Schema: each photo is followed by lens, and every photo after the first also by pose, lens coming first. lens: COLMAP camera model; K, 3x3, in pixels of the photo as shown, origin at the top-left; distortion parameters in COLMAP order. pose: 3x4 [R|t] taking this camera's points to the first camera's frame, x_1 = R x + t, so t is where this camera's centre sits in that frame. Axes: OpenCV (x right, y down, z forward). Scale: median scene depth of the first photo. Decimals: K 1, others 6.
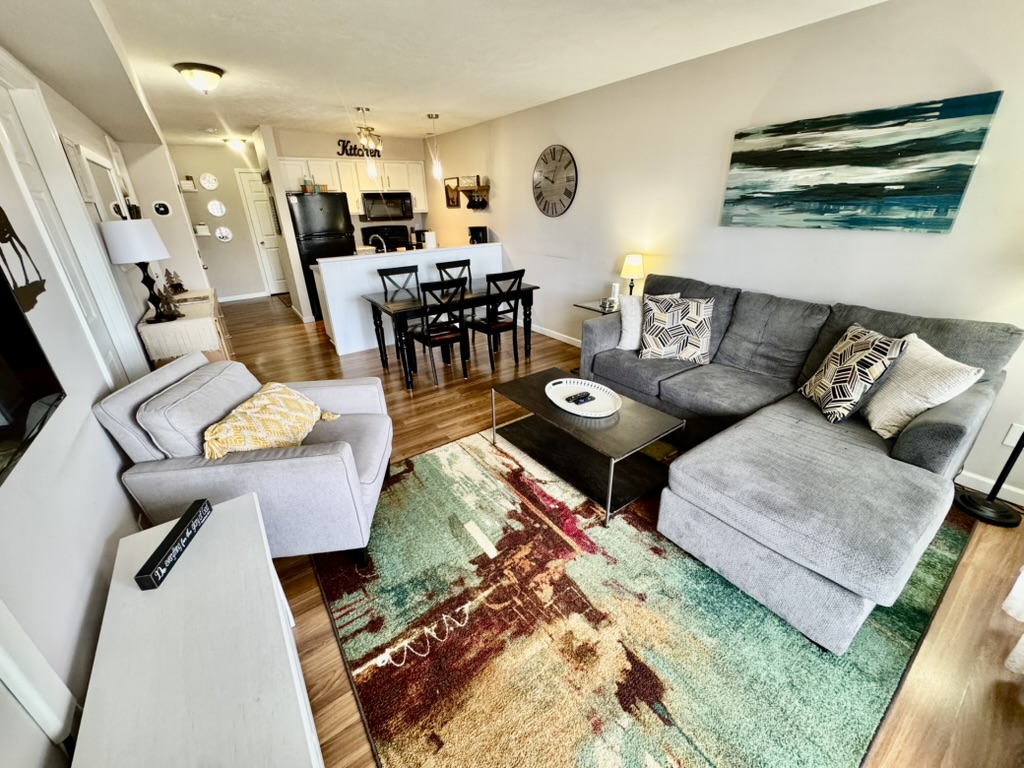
lens RADIAL K [[408.8, 0, 511.1], [0, 408.8, 381.6], [0, 0, 1]] dist [-0.002076, 0.000075]
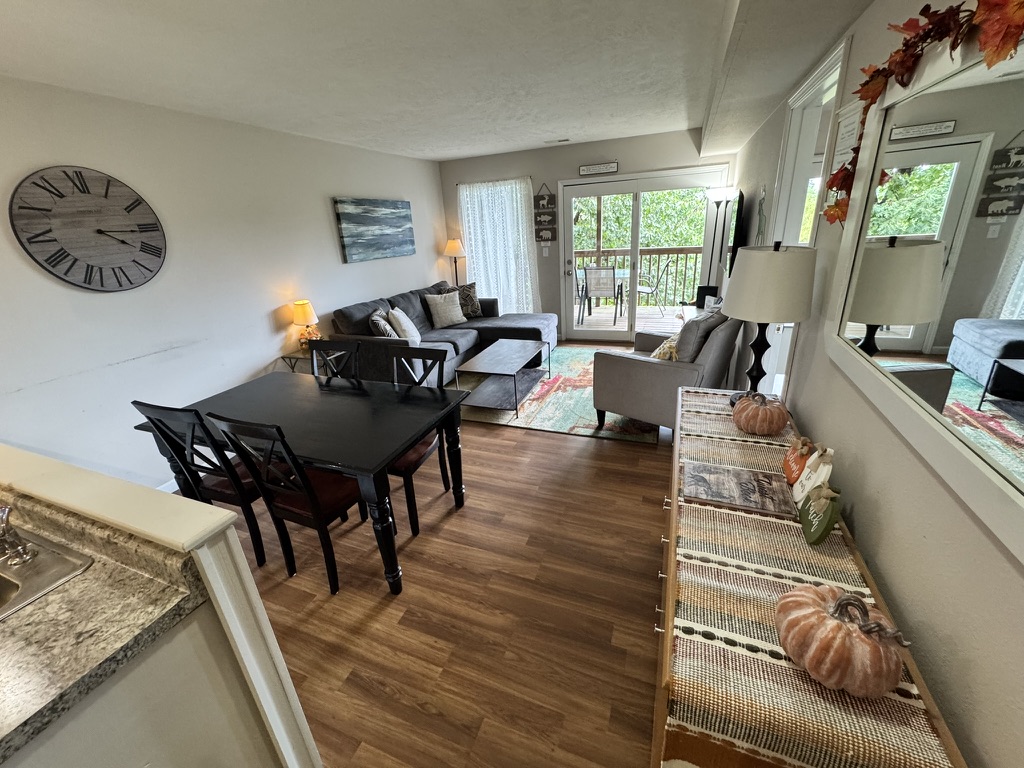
lens RADIAL K [[408.8, 0, 511.1], [0, 408.8, 381.6], [0, 0, 1]] dist [-0.002076, 0.000075]
pose [[-0.543500, -0.247303, 0.802152, -0.713123], [0.404788, 0.759946, 0.508556, -0.400824], [-0.735360, 0.601102, -0.312925, 0.912354]]
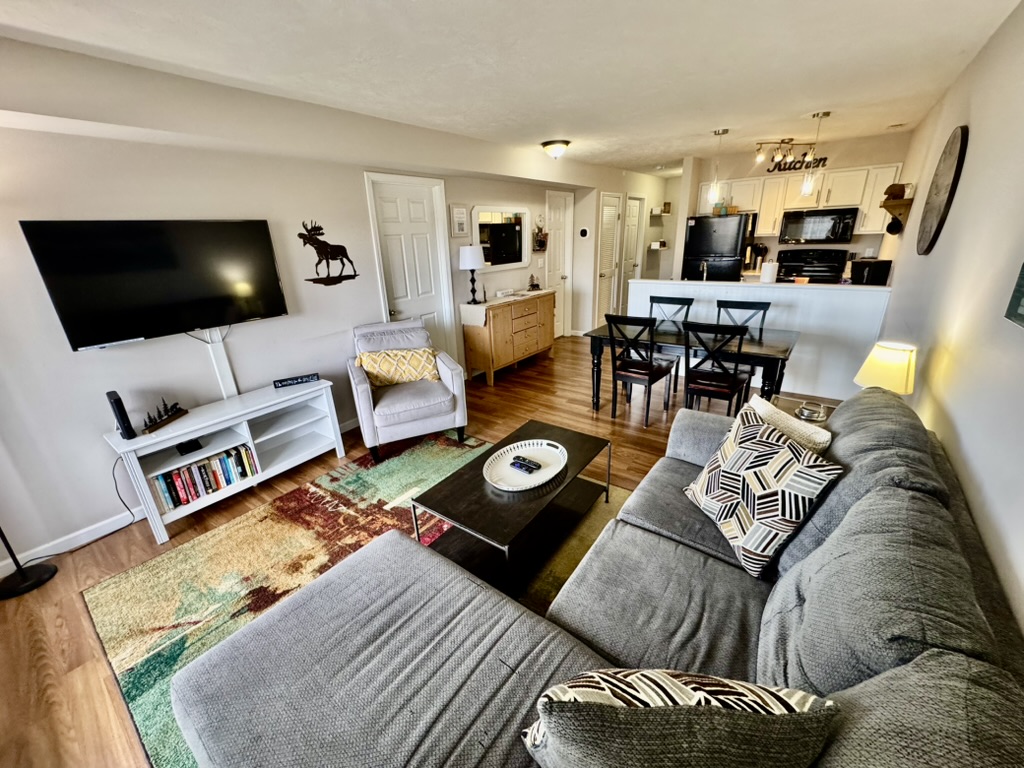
lens RADIAL K [[408.8, 0, 511.1], [0, 408.8, 381.6], [0, 0, 1]] dist [-0.002076, 0.000075]
pose [[0.296413, 0.337908, -0.893285, 0.518339], [-0.352019, 0.908121, 0.226712, -0.181570], [0.887819, 0.247253, 0.388129, 0.340039]]
